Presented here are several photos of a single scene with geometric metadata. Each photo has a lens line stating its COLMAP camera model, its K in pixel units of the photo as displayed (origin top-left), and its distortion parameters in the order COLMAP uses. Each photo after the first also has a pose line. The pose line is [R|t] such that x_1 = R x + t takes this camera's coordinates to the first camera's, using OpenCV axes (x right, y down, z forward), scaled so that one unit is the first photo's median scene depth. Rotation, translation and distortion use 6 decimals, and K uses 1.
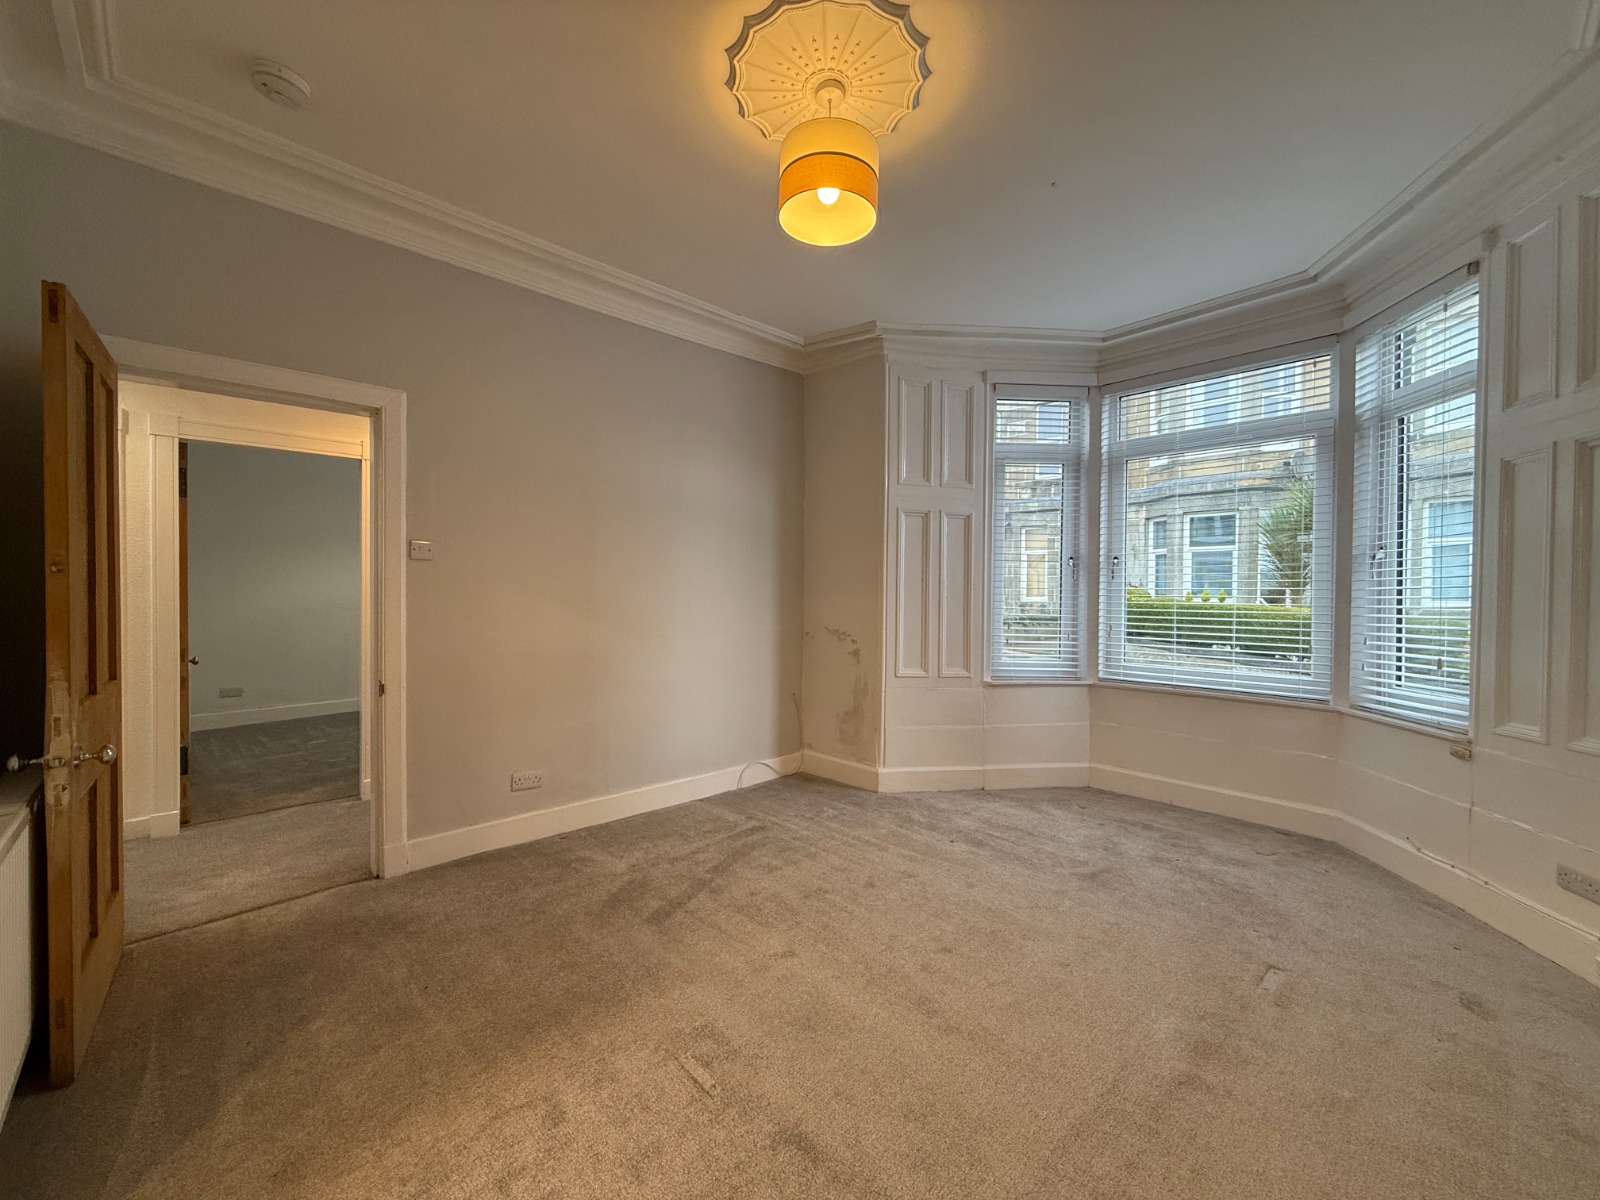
lens RADIAL K [[637.4, 0, 792.0], [0, 637.4, 599.9], [0, 0, 1]] dist [-0.000856, -0.000184]
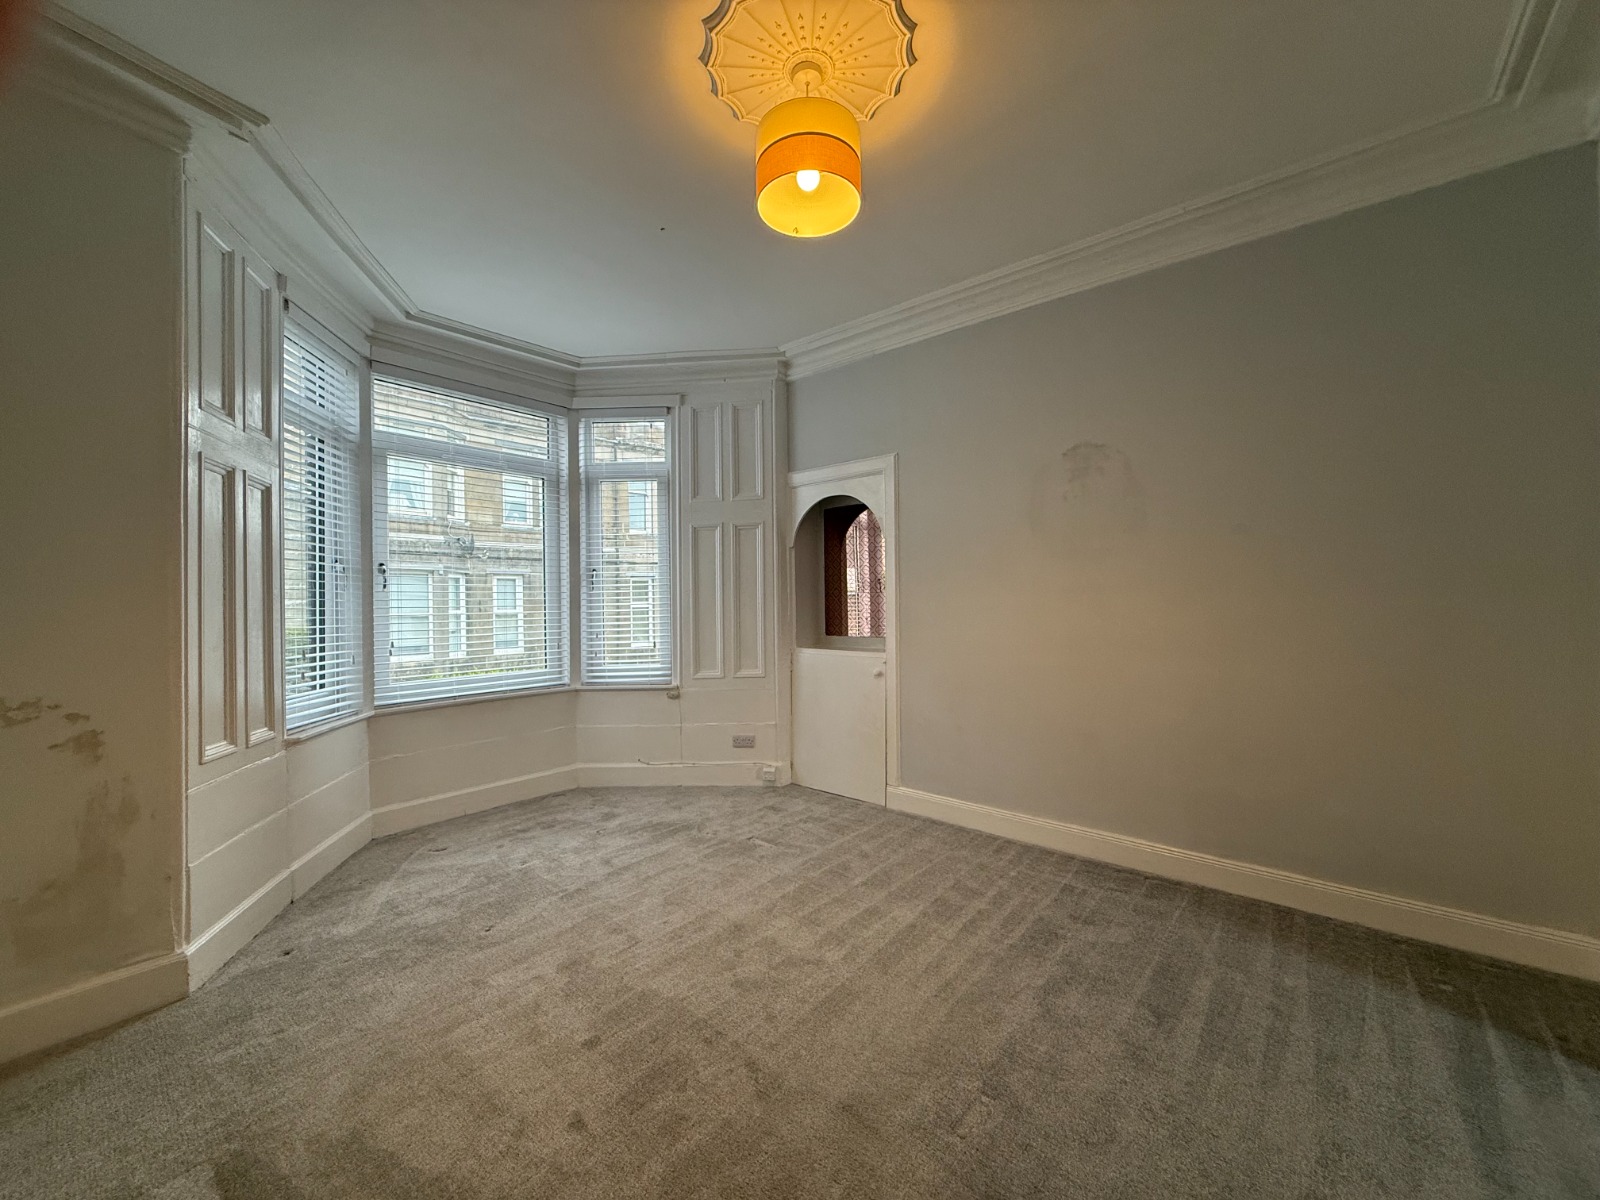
lens RADIAL K [[637.4, 0, 797.8], [0, 637.4, 599.3], [0, 0, 1]] dist [-0.000856, -0.000184]
pose [[-0.118014, -0.003831, 0.993005, -0.464870], [0.020894, 0.999762, 0.006340, -0.013213], [-0.992792, 0.021496, -0.117906, 0.600291]]
